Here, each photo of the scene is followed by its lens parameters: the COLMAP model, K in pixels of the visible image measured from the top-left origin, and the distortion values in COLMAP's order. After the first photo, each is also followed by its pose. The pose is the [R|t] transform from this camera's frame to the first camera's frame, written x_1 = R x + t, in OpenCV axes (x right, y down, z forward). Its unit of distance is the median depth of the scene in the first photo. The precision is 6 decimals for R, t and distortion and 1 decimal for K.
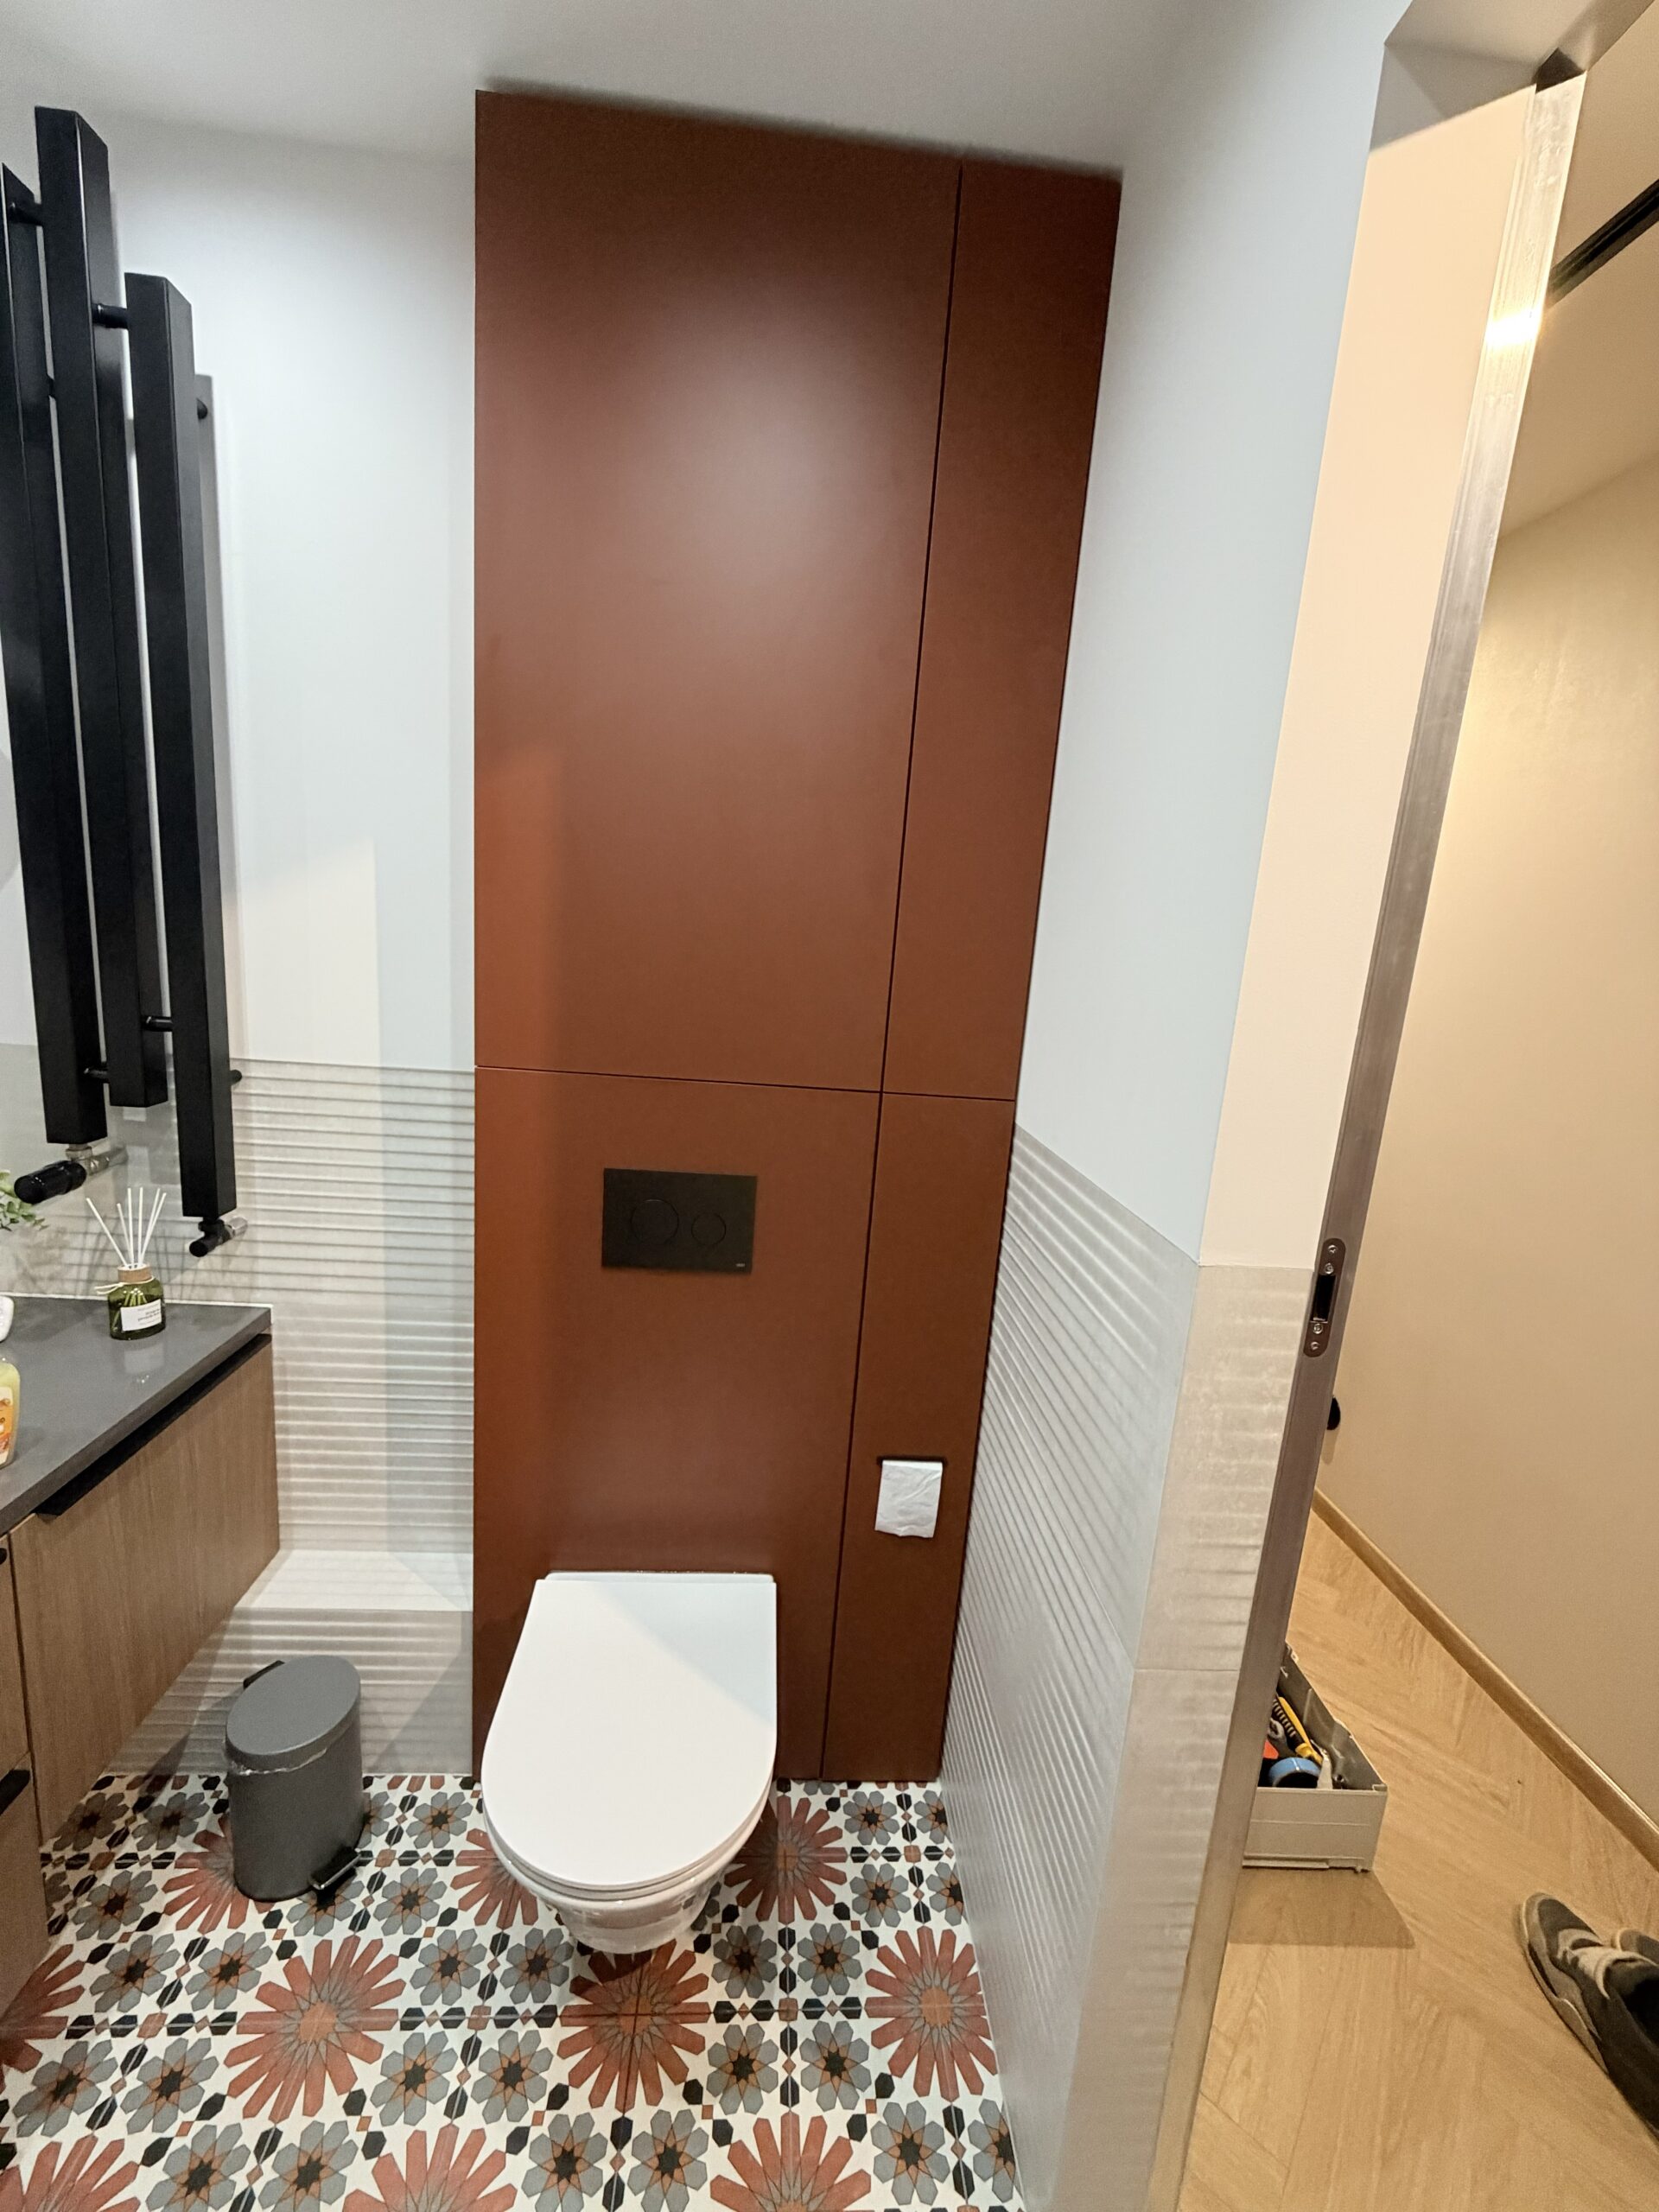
lens RADIAL K [[873.4, 0, 829.3], [0, 873.4, 1103.6], [0, 0, 1]] dist [-0.000741, 0.000330]
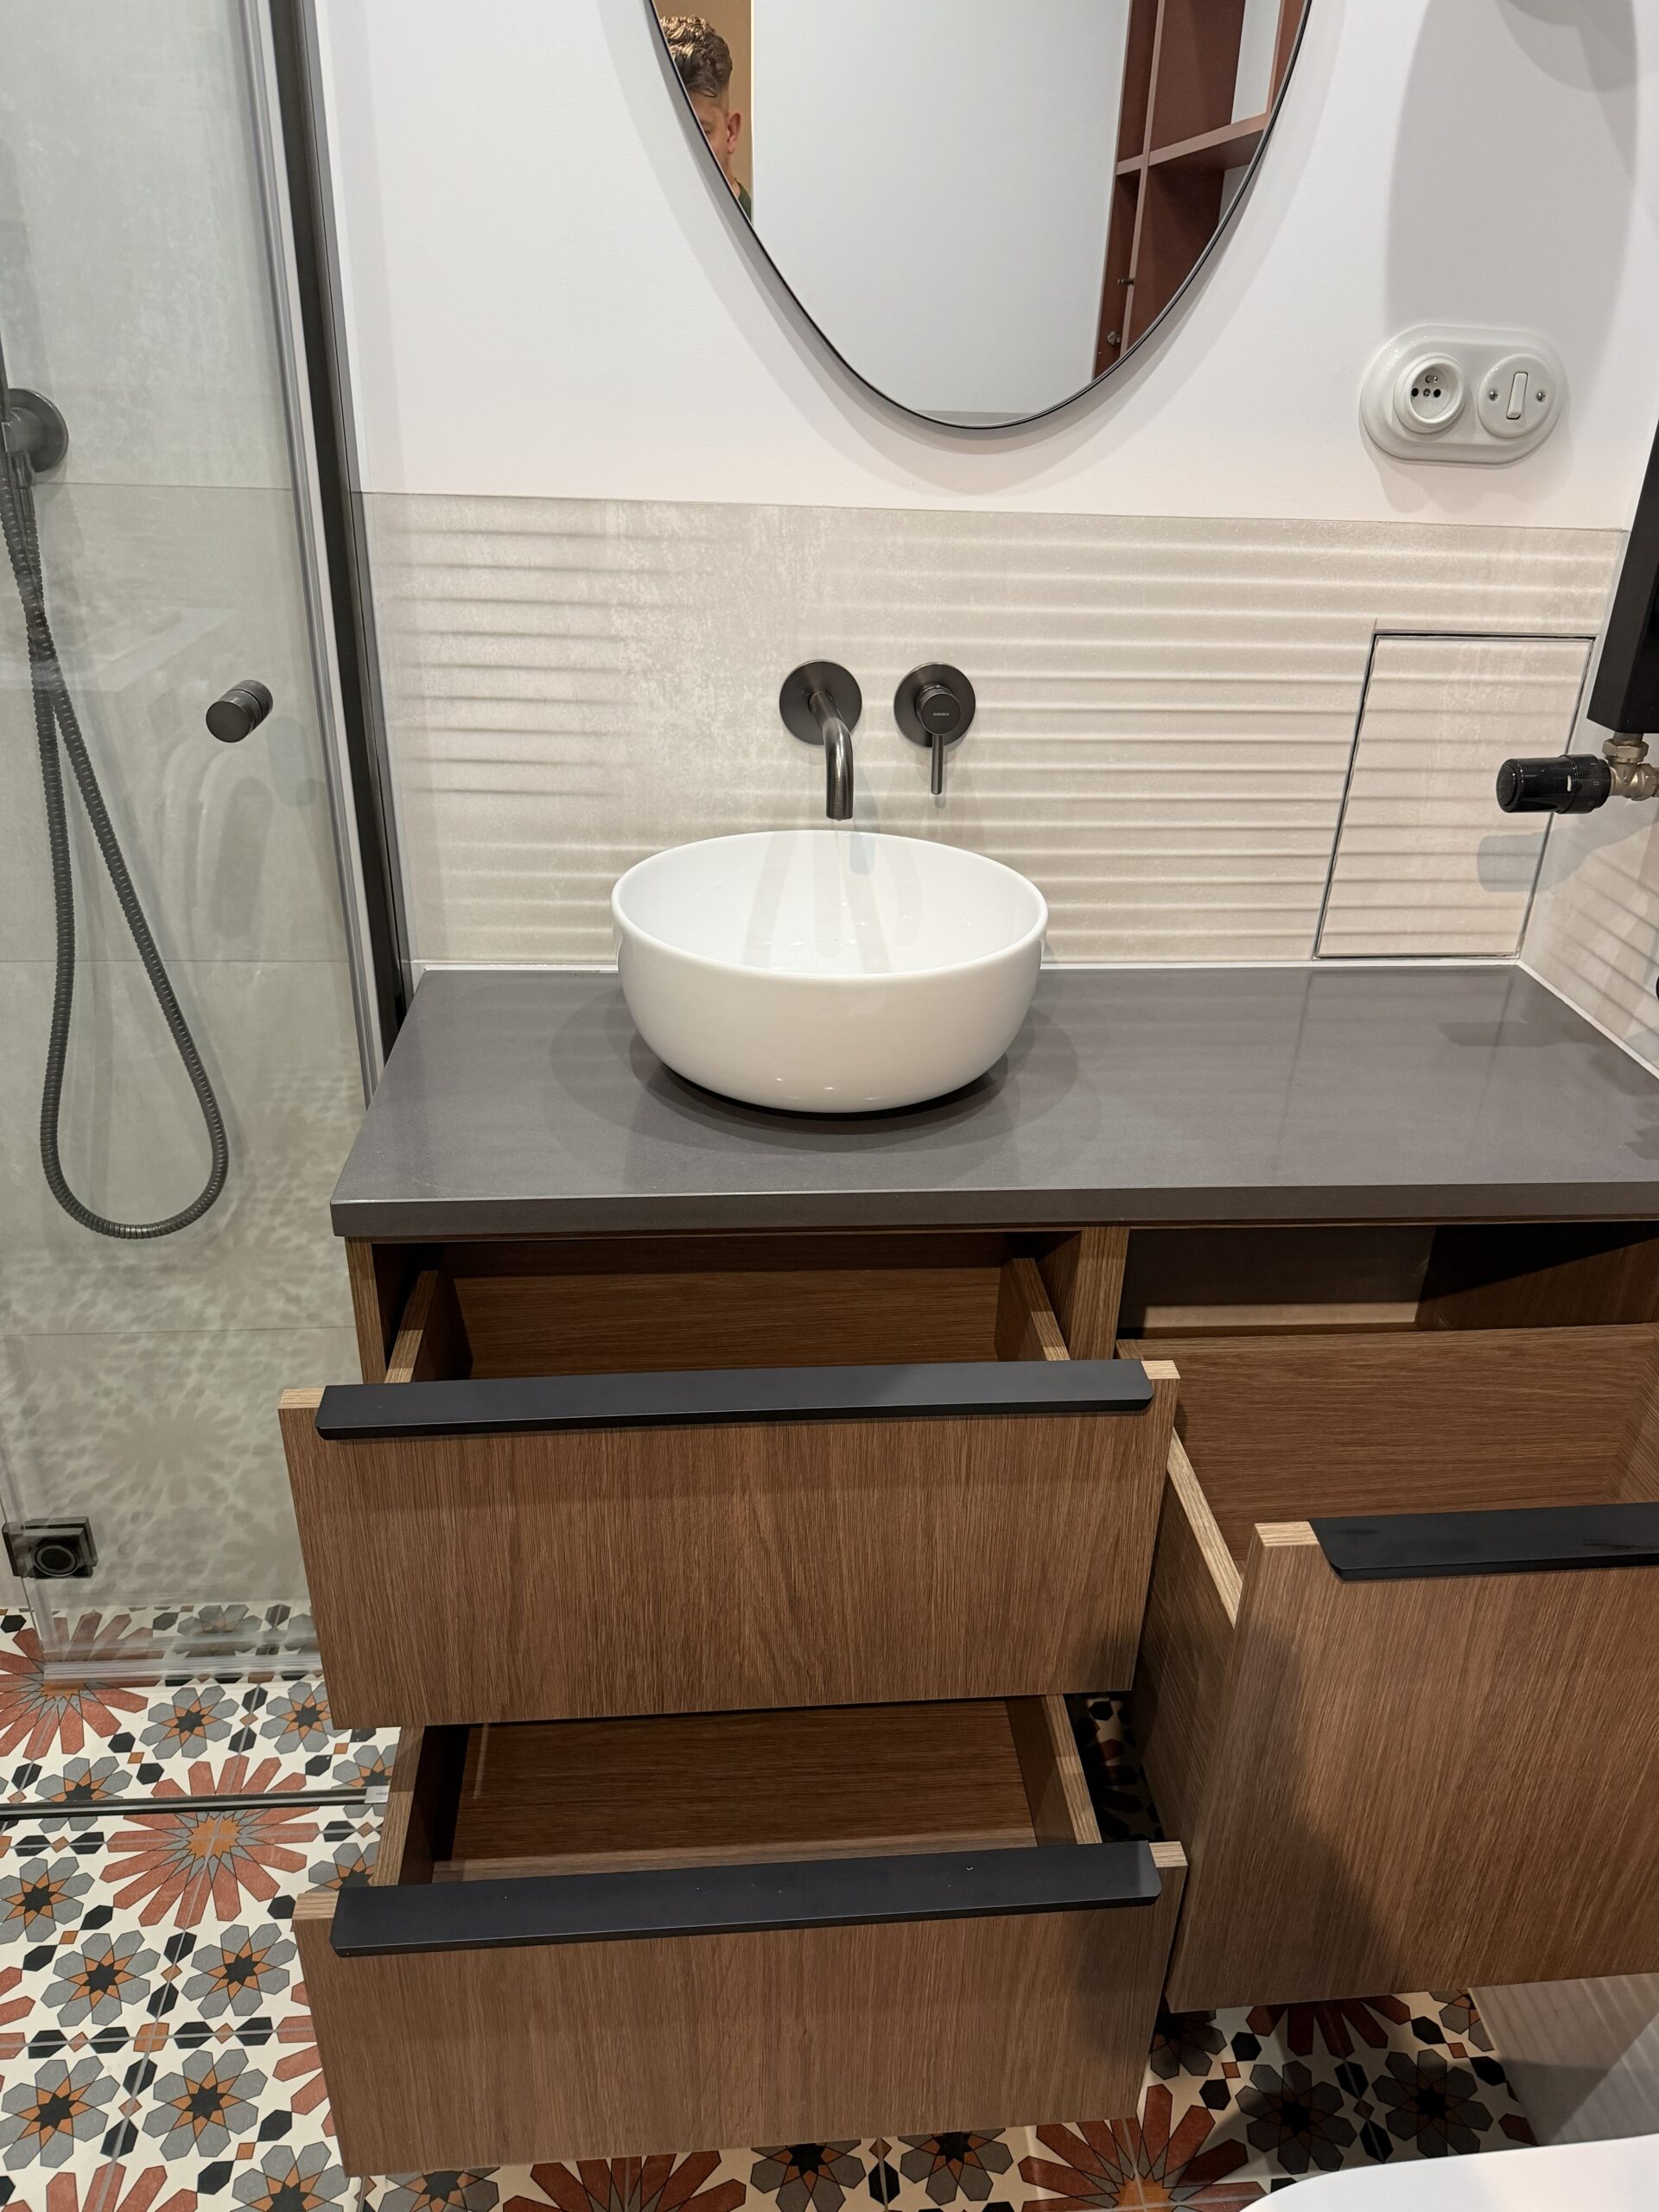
lens RADIAL K [[1571.8, 0, 847.4], [0, 1571.8, 1111.3], [0, 0, 1]] dist [0.004464, -0.021298]
pose [[0.029452, 0.388194, -0.921107, 0.113217], [-0.217846, 0.901848, 0.373112, 0.000489], [0.975539, 0.189670, 0.111128, 0.512422]]
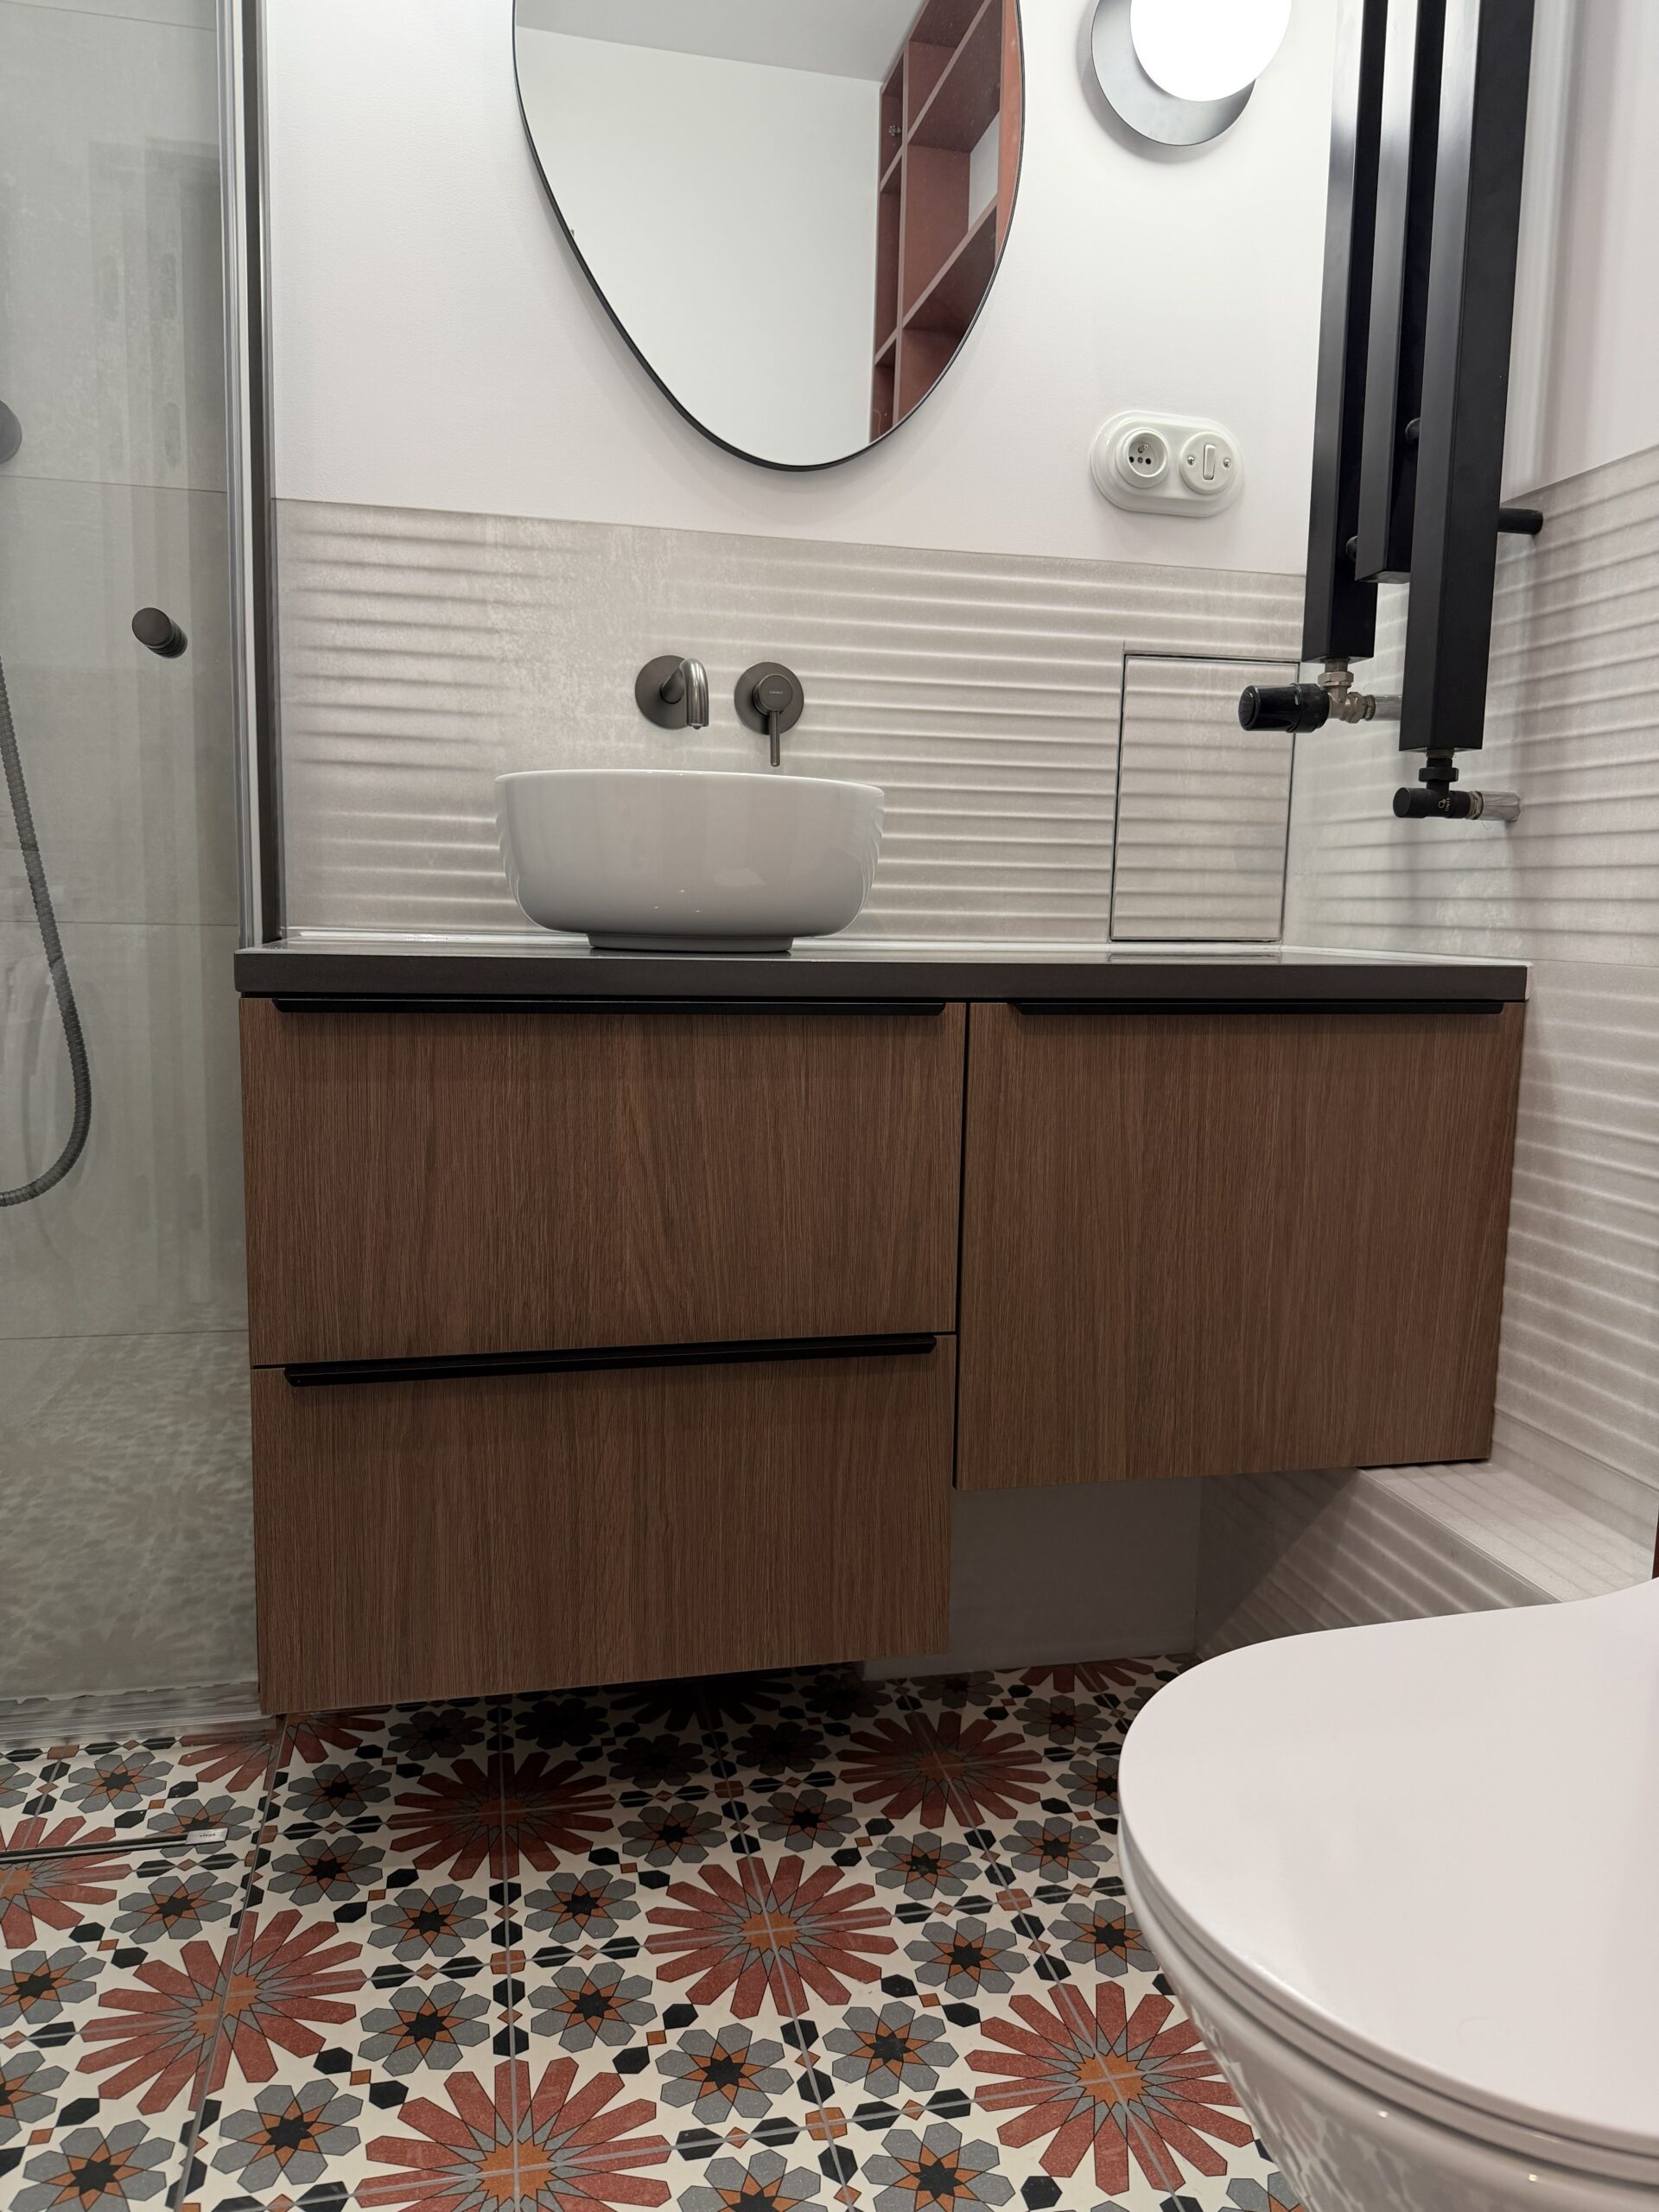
lens RADIAL K [[1571.8, 0, 835.2], [0, 1571.8, 1106.7], [0, 0, 1]] dist [0.004464, -0.021298]
pose [[0.159341, 0.056169, -0.985624, 0.294620], [-0.192274, 0.981027, 0.024823, 0.455839], [0.968319, 0.185554, 0.167118, 0.542661]]
